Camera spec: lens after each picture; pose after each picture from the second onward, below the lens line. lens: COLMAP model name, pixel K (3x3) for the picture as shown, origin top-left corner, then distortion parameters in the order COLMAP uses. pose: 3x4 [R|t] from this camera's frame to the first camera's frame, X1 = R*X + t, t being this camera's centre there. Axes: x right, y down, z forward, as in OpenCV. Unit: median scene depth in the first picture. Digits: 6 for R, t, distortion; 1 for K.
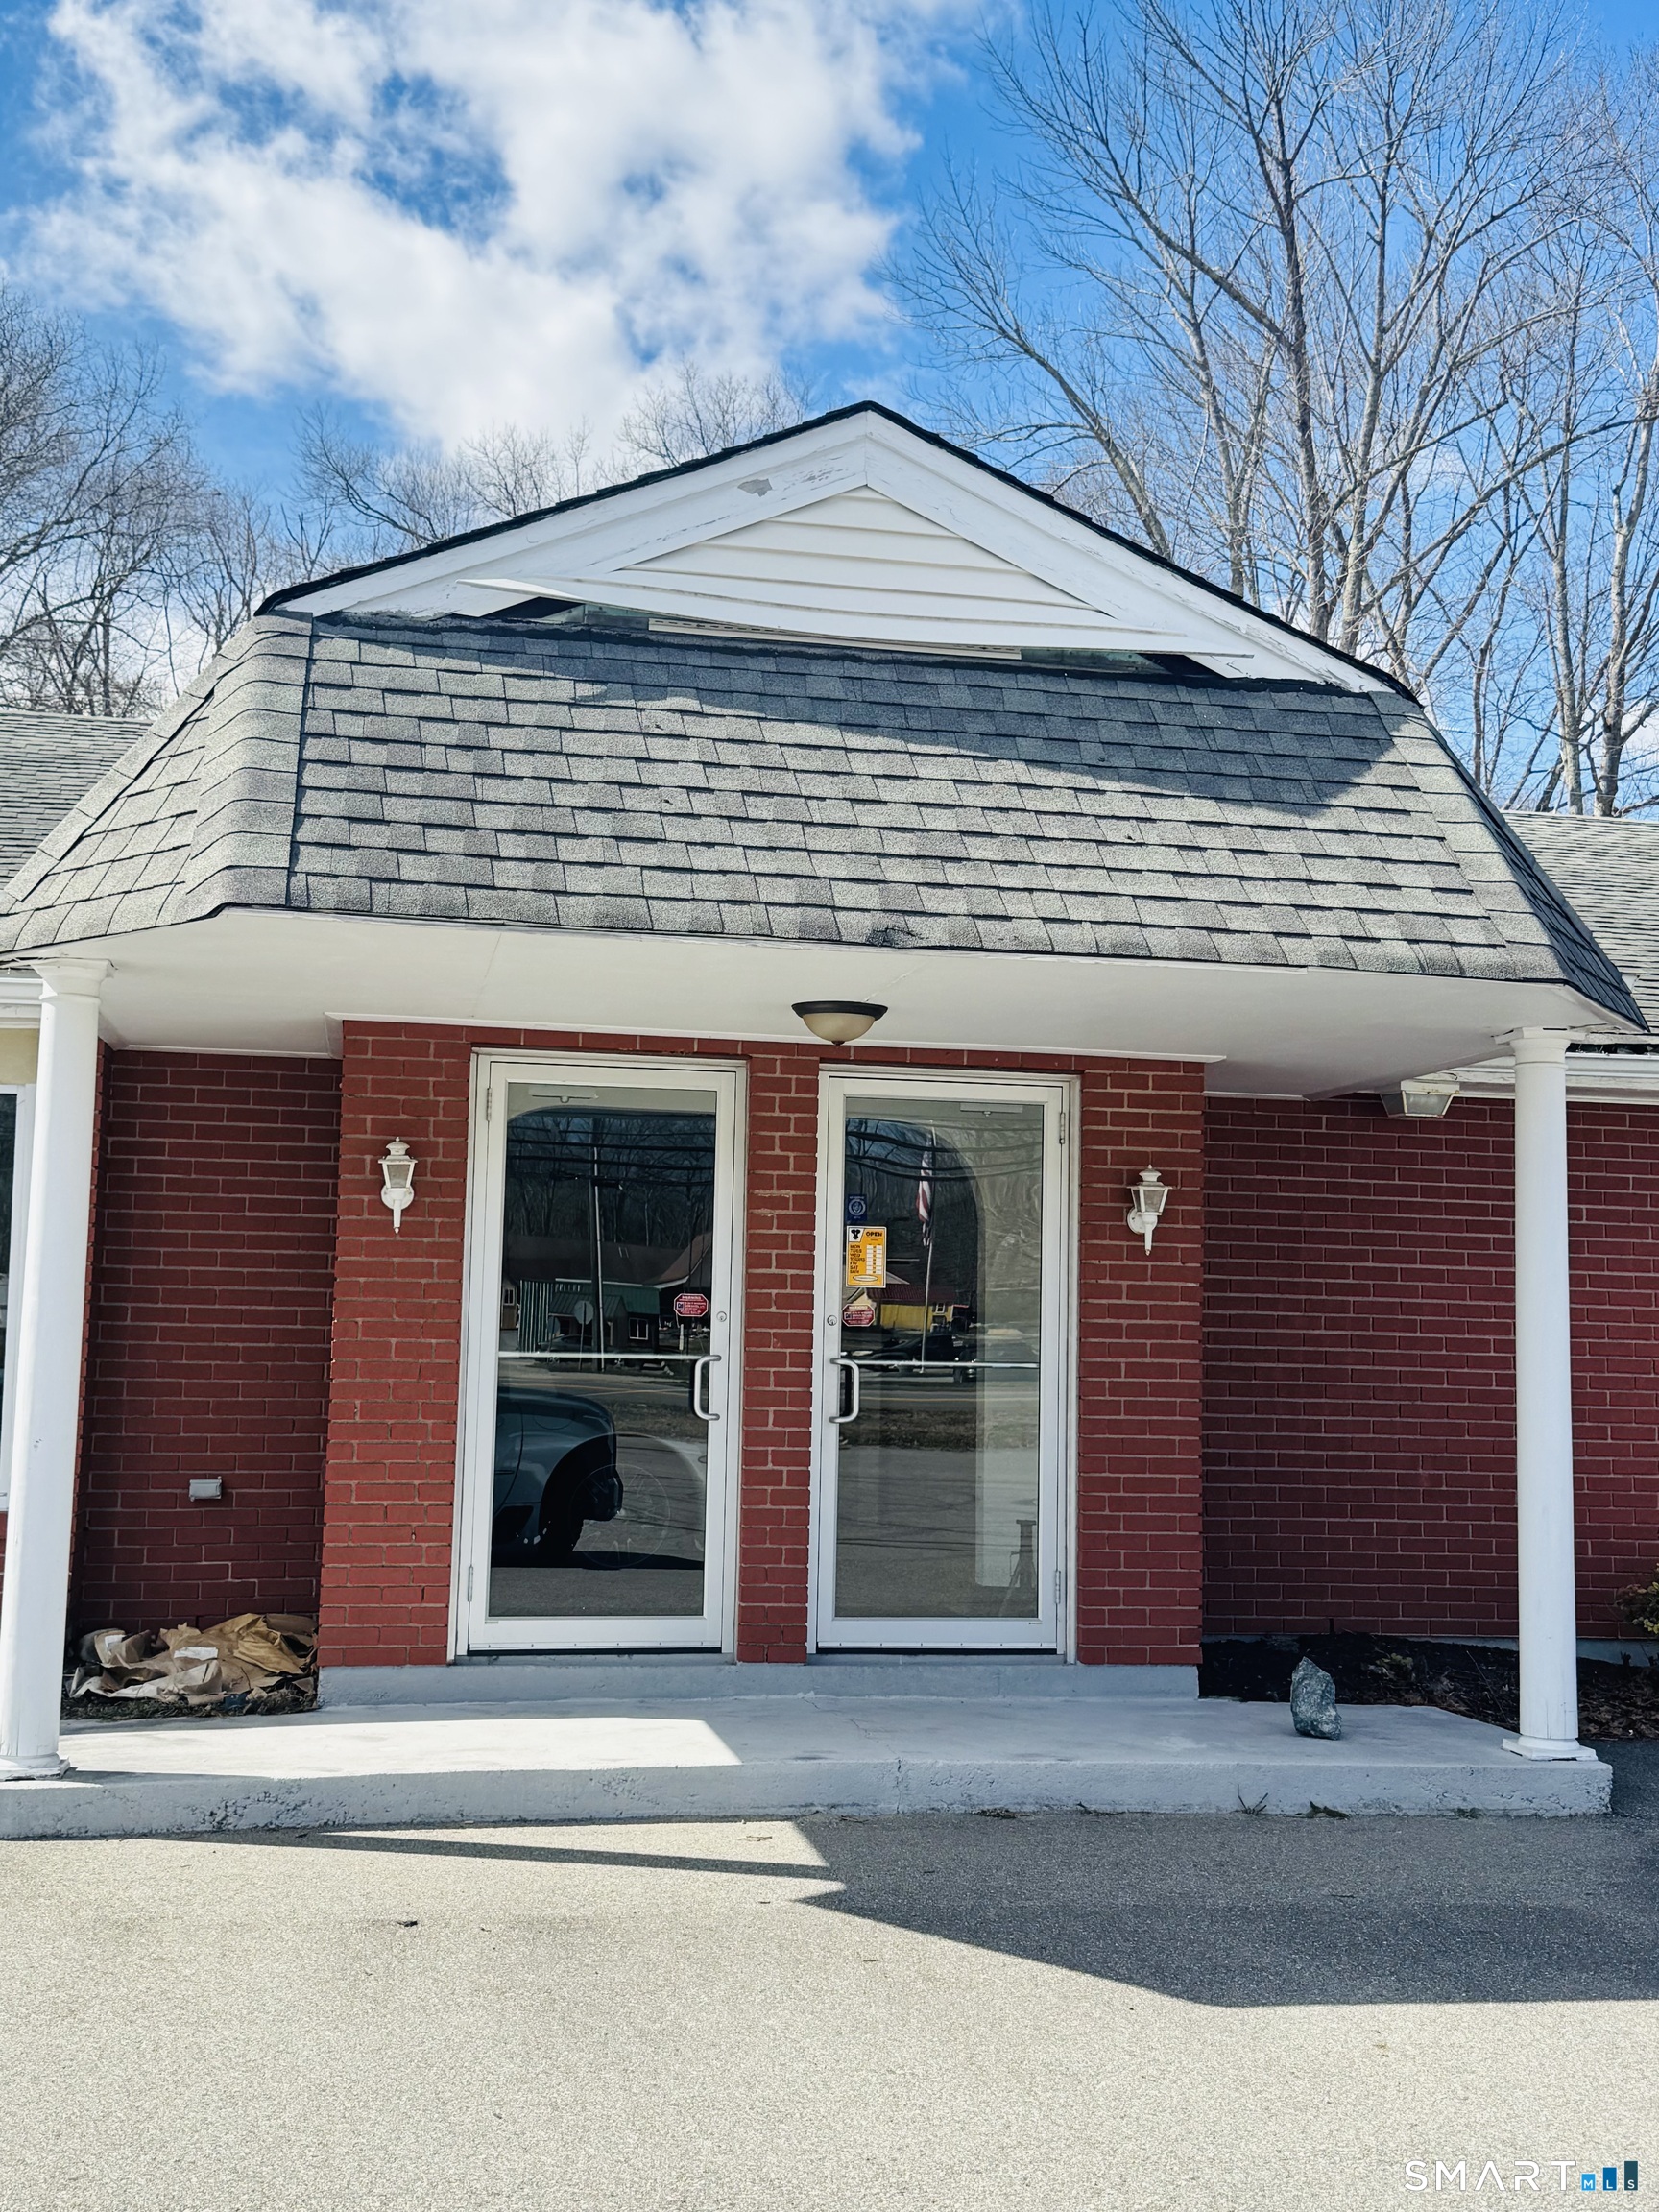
lens RADIAL K [[2468.8, 0, 829.5], [0, 2468.8, 1106.0], [0, 0, 1]] dist [0.156817, 0.004359]
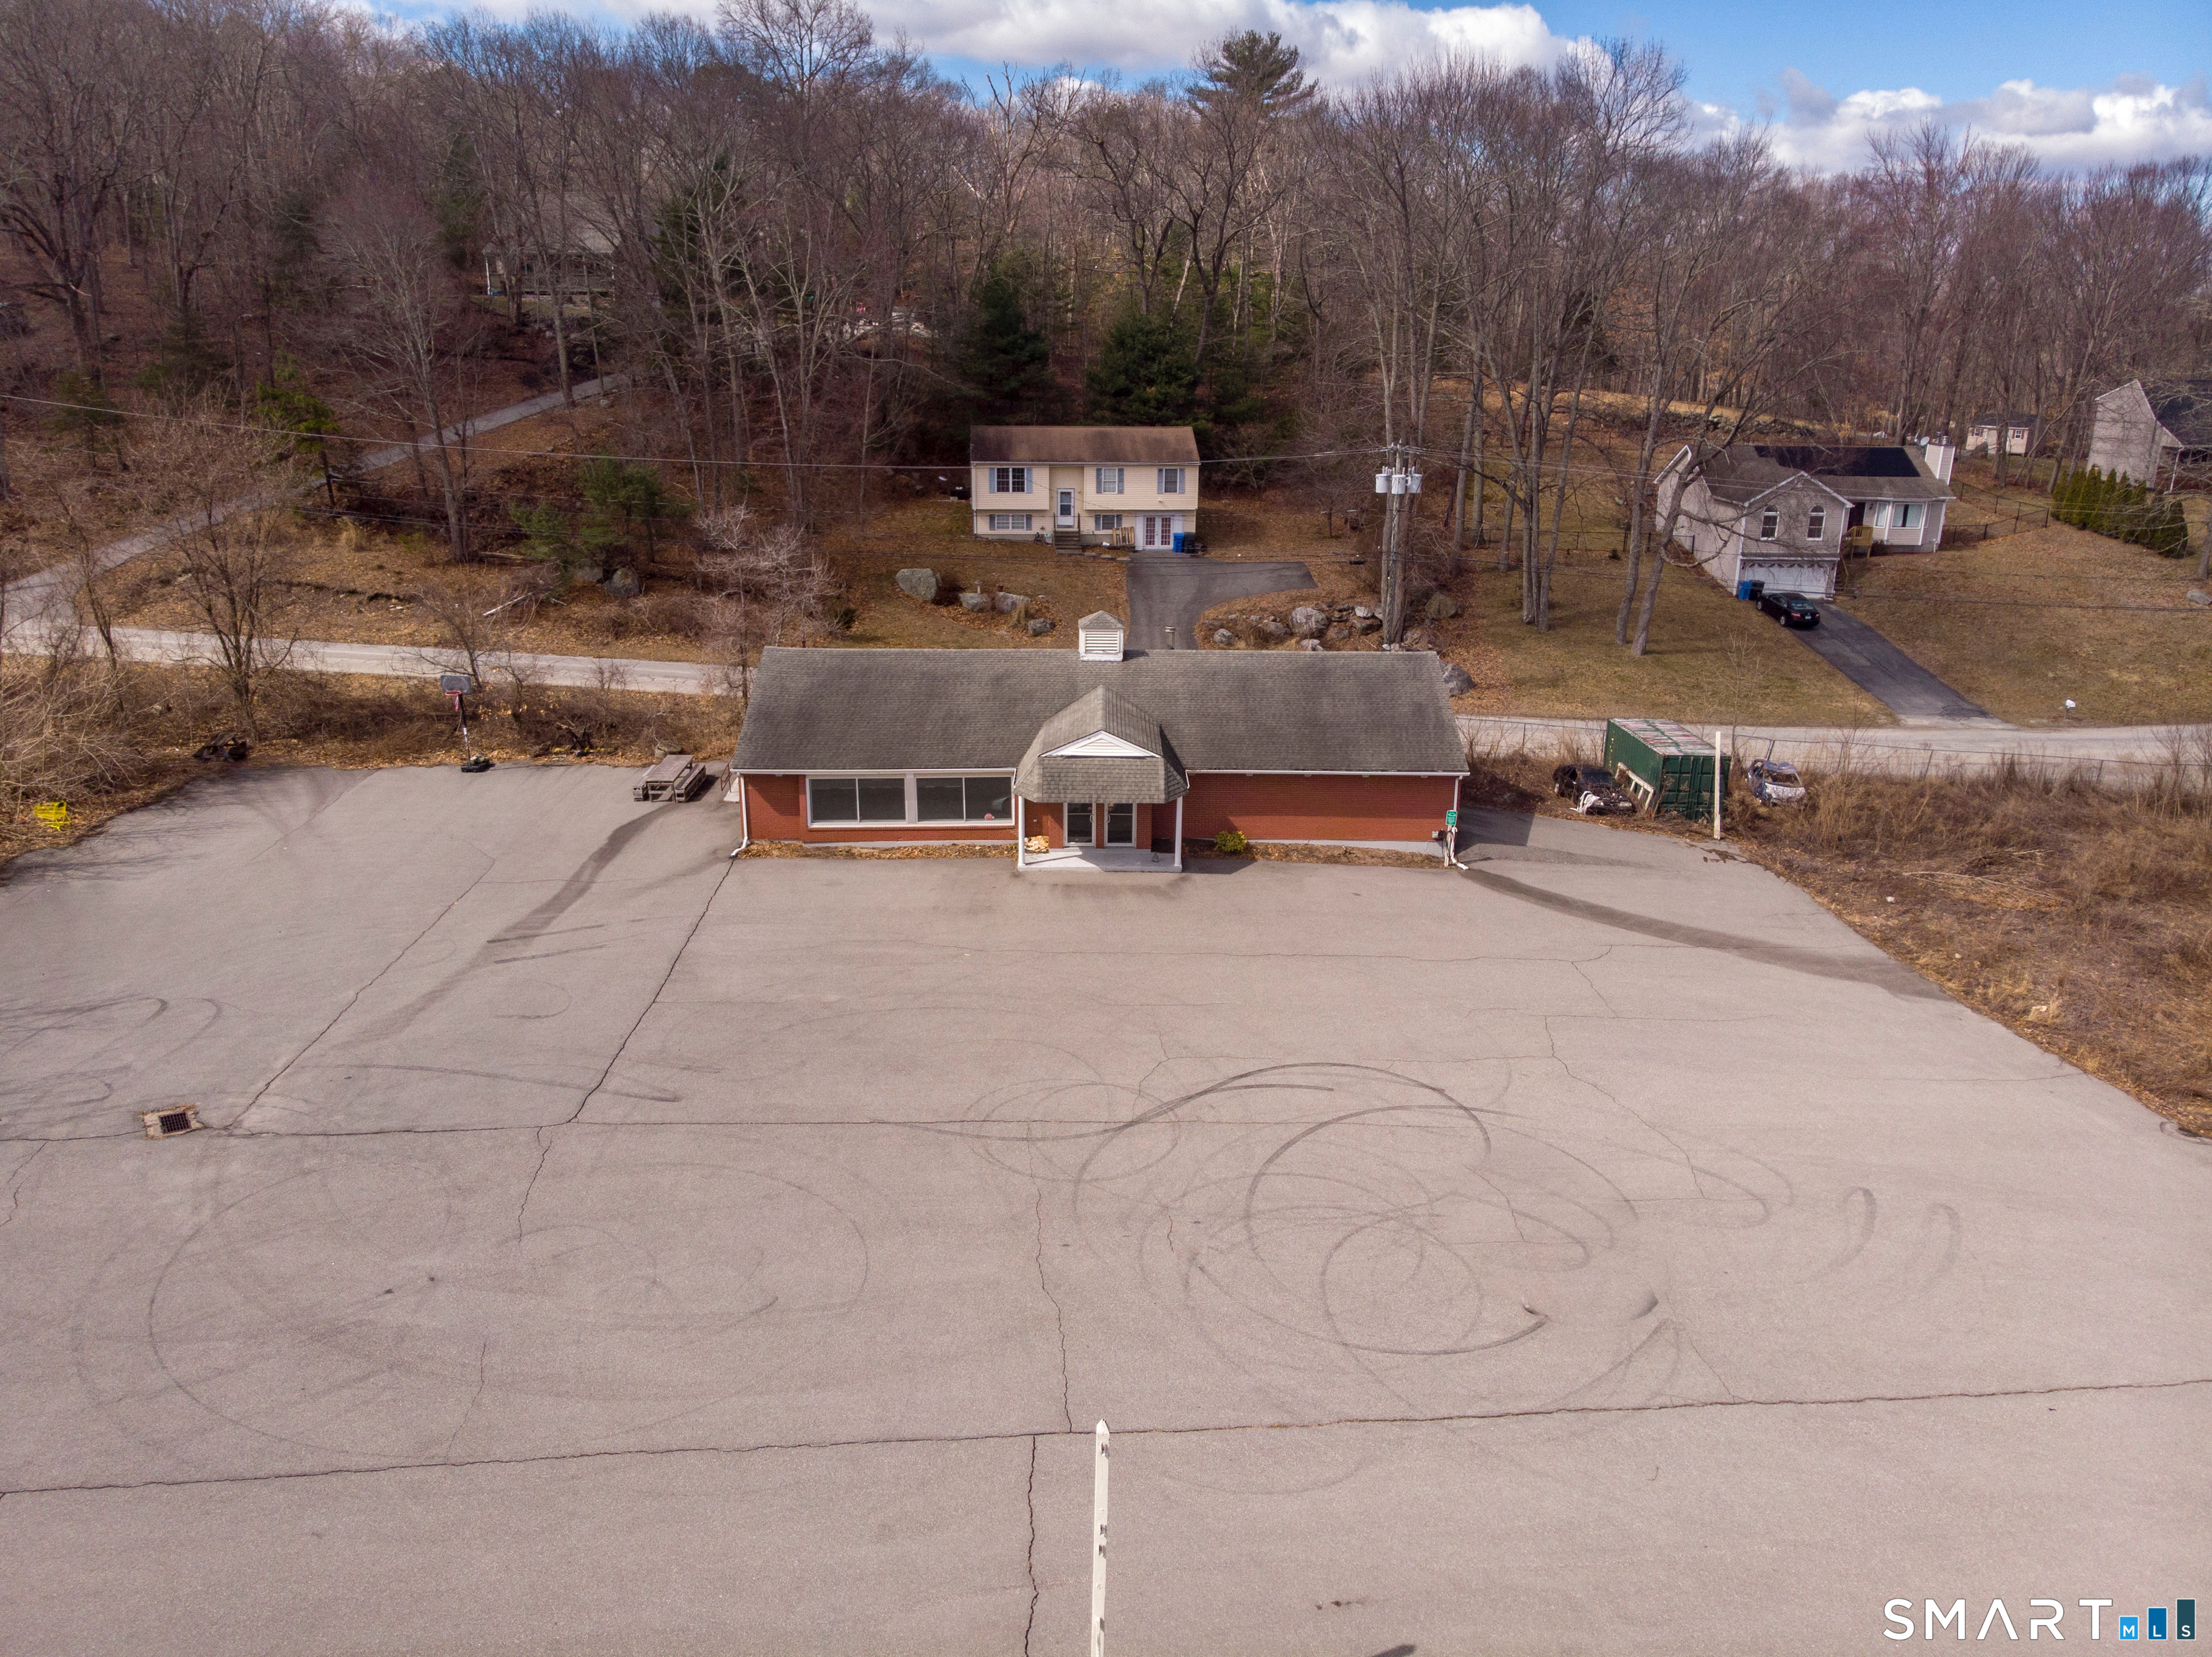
lens RADIAL K [[1608.4, 0, 1082.1], [0, 1608.4, 821.4], [0, 0, 1]] dist [0.013854, 0.008972]
pose [[0.982360, 0.041142, -0.182417, 0.934390], [0.034119, 0.919688, 0.391164, -2.055673], [0.183860, -0.390488, 0.902061, -4.032624]]
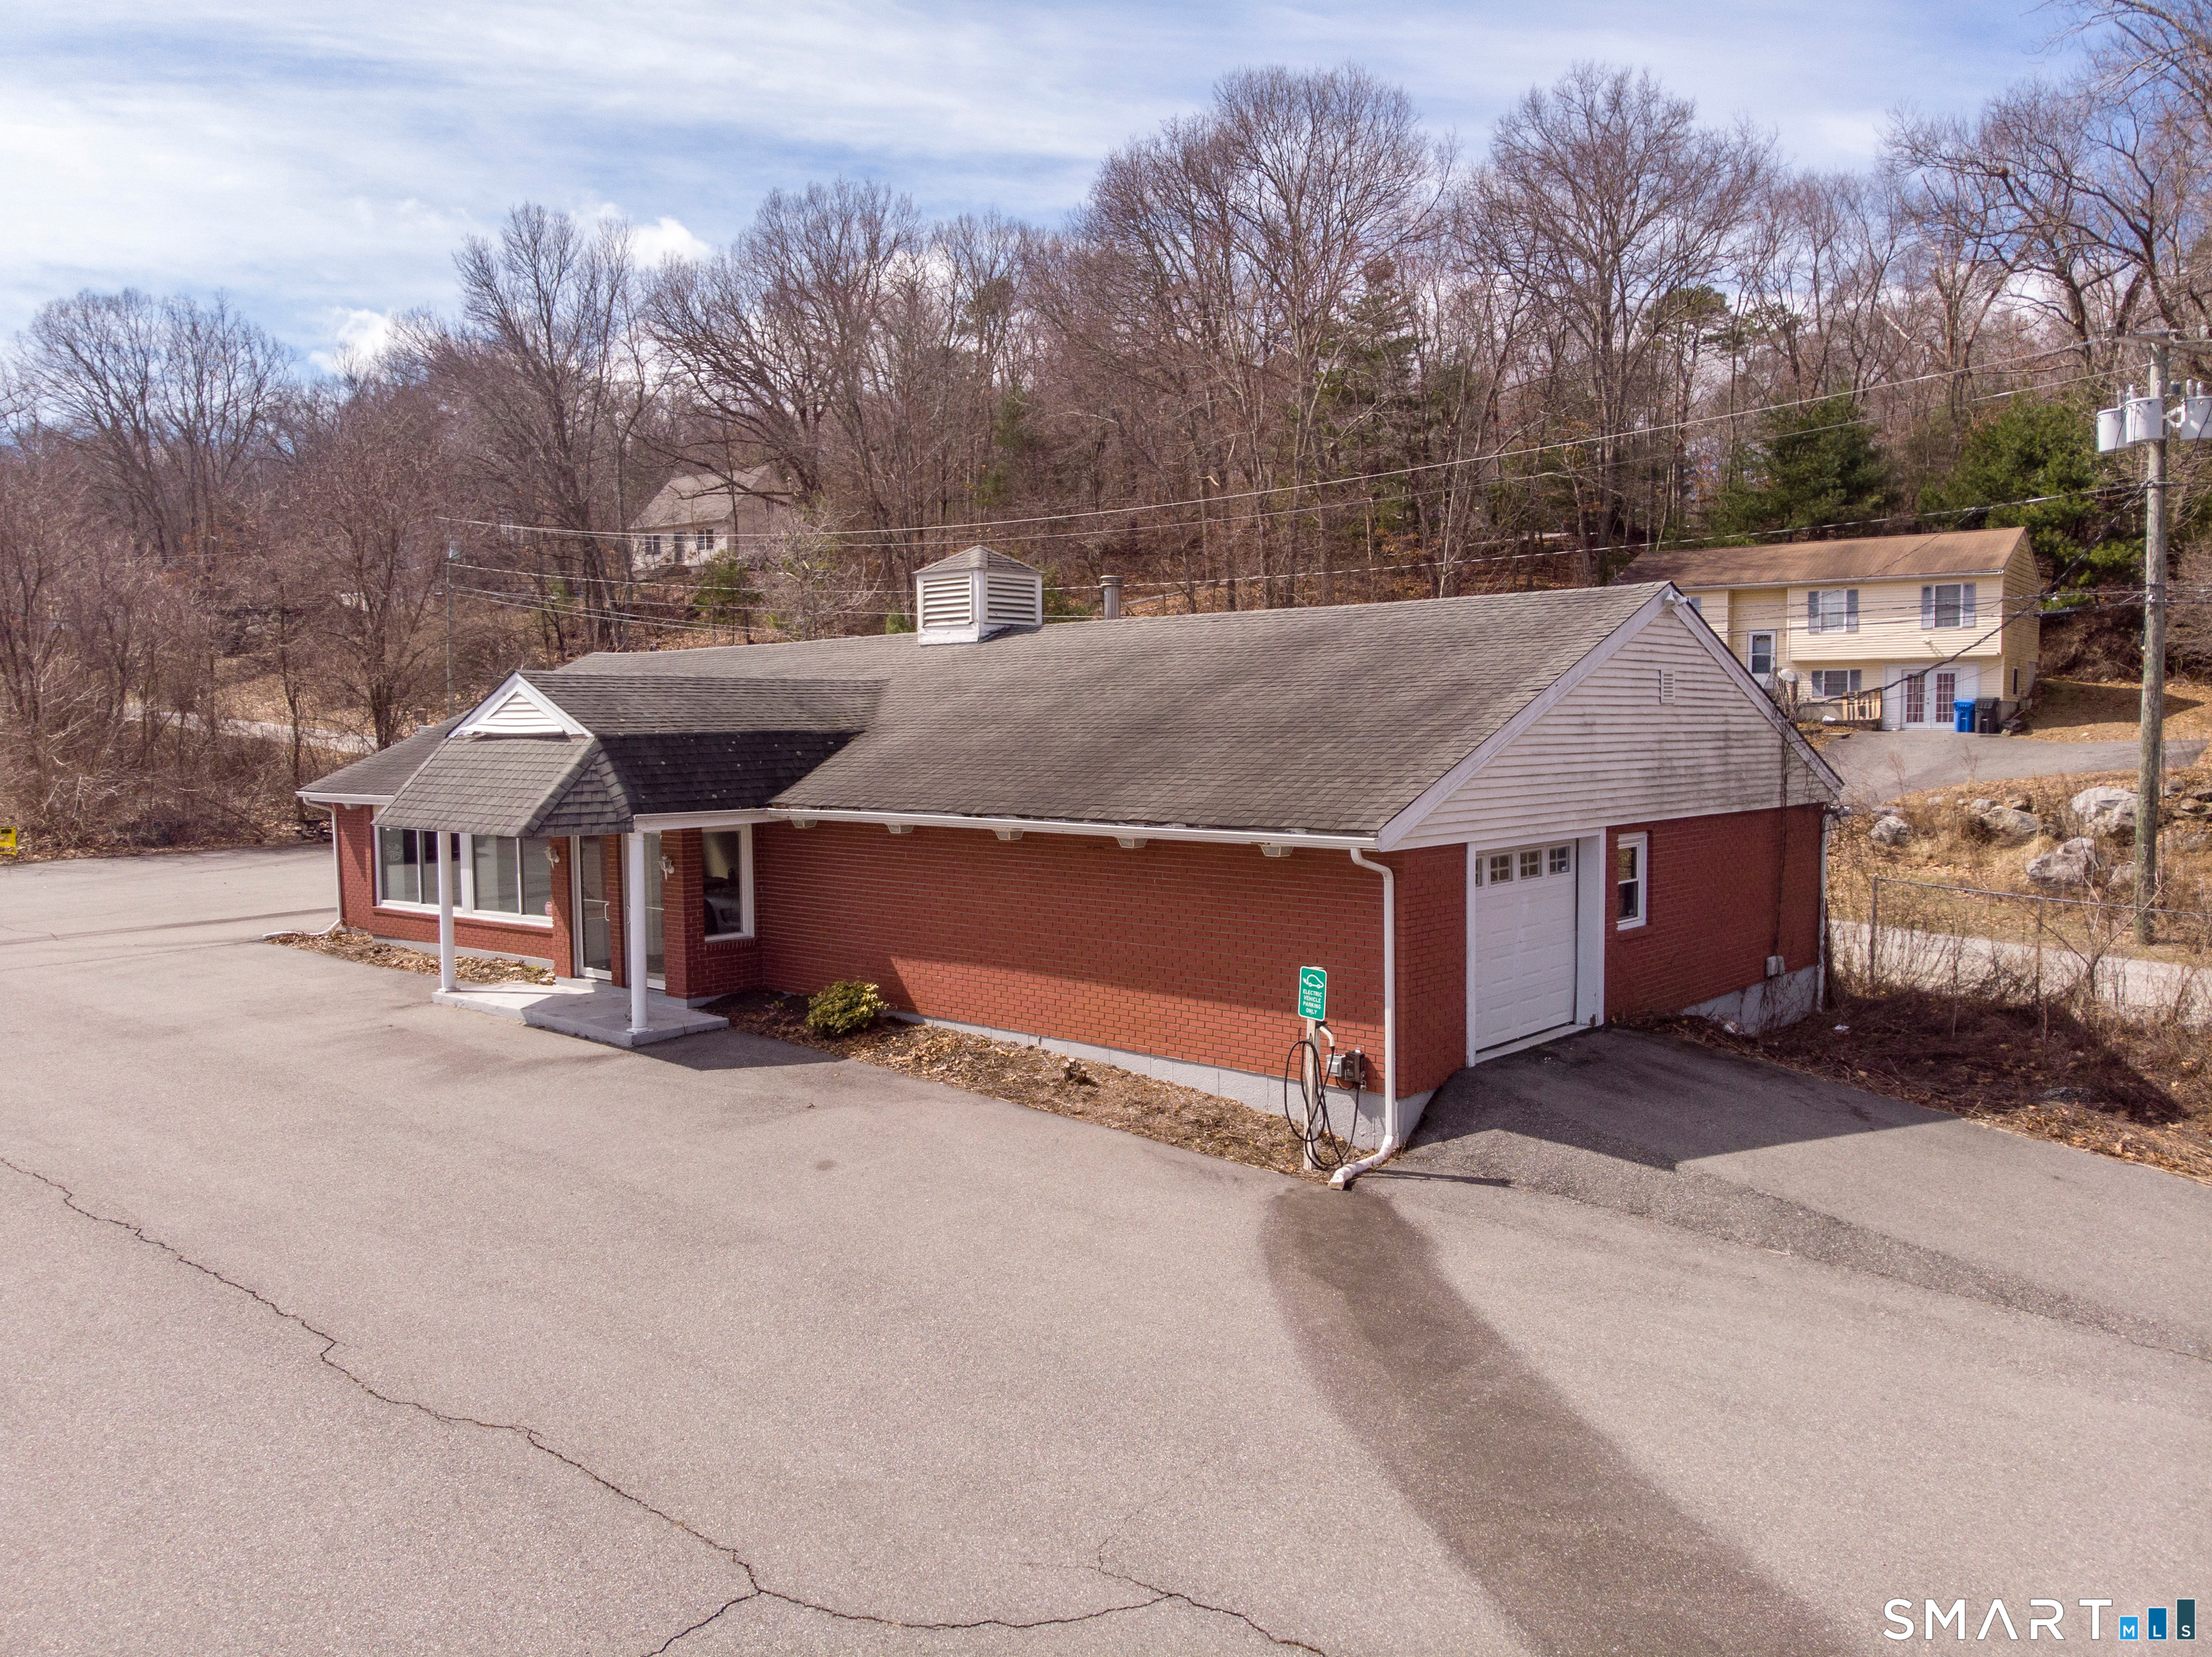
lens RADIAL K [[1634.8, 0, 1110.0], [0, 1634.8, 753.6], [0, 0, 1]] dist [0.067574, -0.105827]
pose [[0.618860, -0.010221, -0.785435, 2.329822], [0.103104, 0.992321, 0.068324, -0.208684], [0.778706, -0.123264, 0.615161, 0.103820]]
